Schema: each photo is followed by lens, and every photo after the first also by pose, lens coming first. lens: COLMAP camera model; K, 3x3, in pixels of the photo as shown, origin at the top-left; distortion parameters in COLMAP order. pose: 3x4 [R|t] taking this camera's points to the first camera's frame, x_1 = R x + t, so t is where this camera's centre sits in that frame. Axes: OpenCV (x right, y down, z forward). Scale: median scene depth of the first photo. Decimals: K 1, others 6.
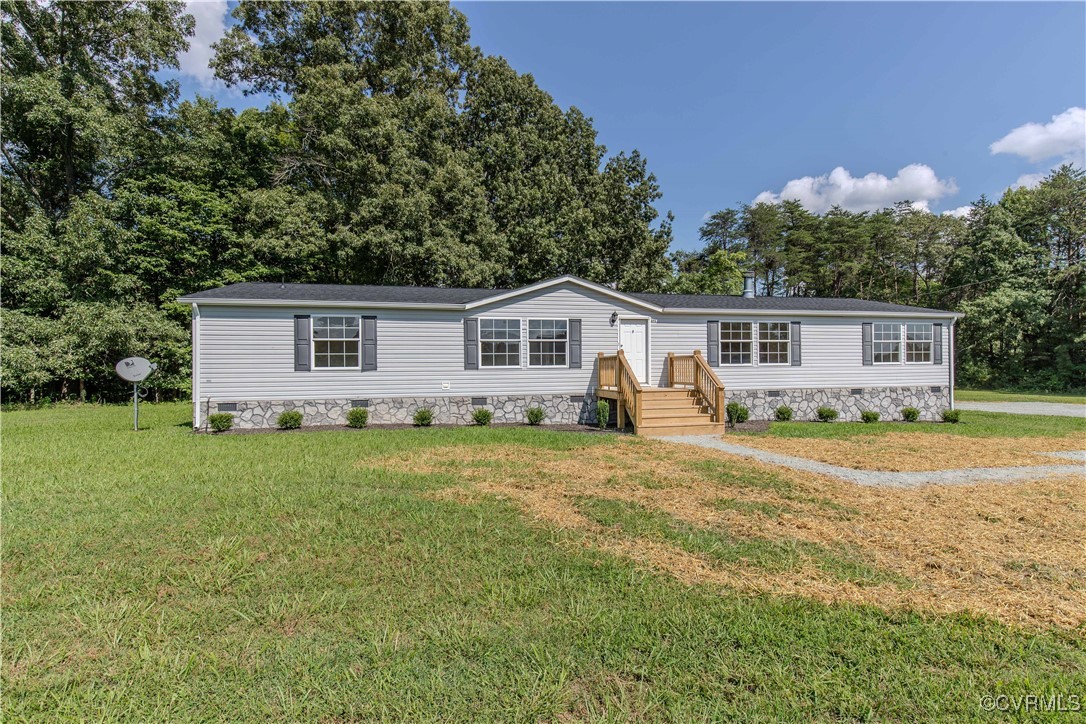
lens RADIAL K [[539.3, 0, 550.4], [0, 539.3, 389.9], [0, 0, 1]] dist [-0.006195, 0.001140]
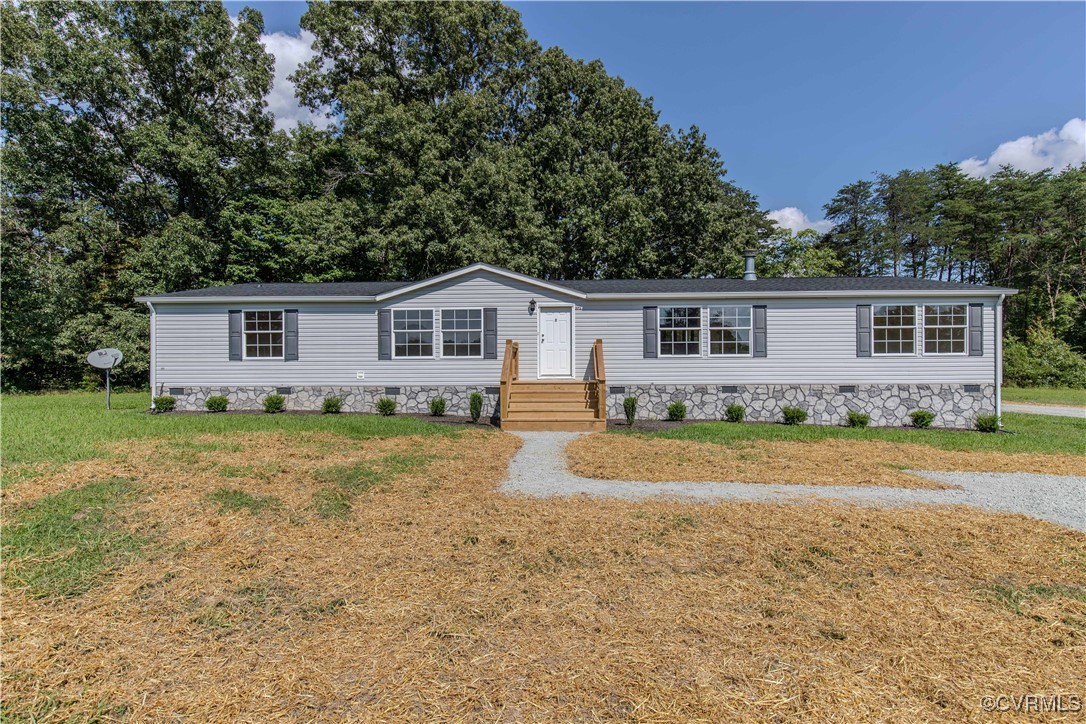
lens RADIAL K [[529.3, 0, 552.1], [0, 529.3, 392.5], [0, 0, 1]] dist [-0.005335, 0.000554]
pose [[0.959784, 0.020458, -0.279994, 0.352318], [-0.015604, 0.999687, 0.019556, -0.000166], [0.280306, -0.014401, 0.959803, 0.097674]]
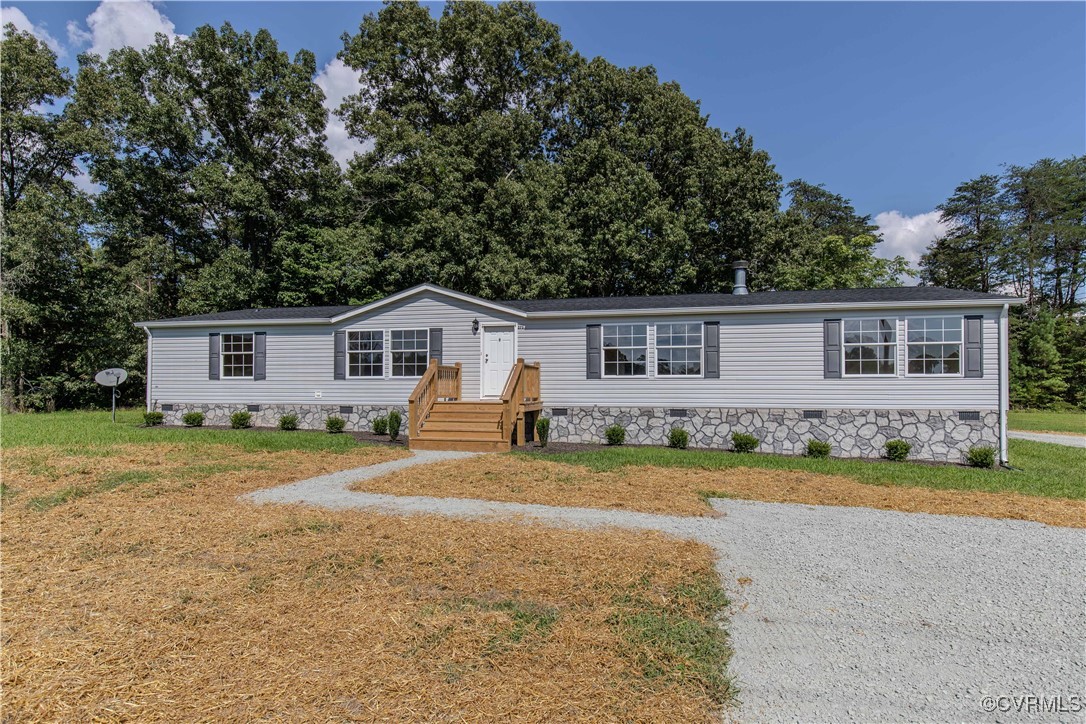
lens RADIAL K [[562.5, 0, 554.4], [0, 562.5, 407.2], [0, 0, 1]] dist [-0.004632, 0.000241]
pose [[0.893890, 0.025905, -0.447537, 0.578795], [-0.028523, 0.999593, 0.000889, 0.002825], [0.447377, 0.011970, 0.894265, 0.160780]]
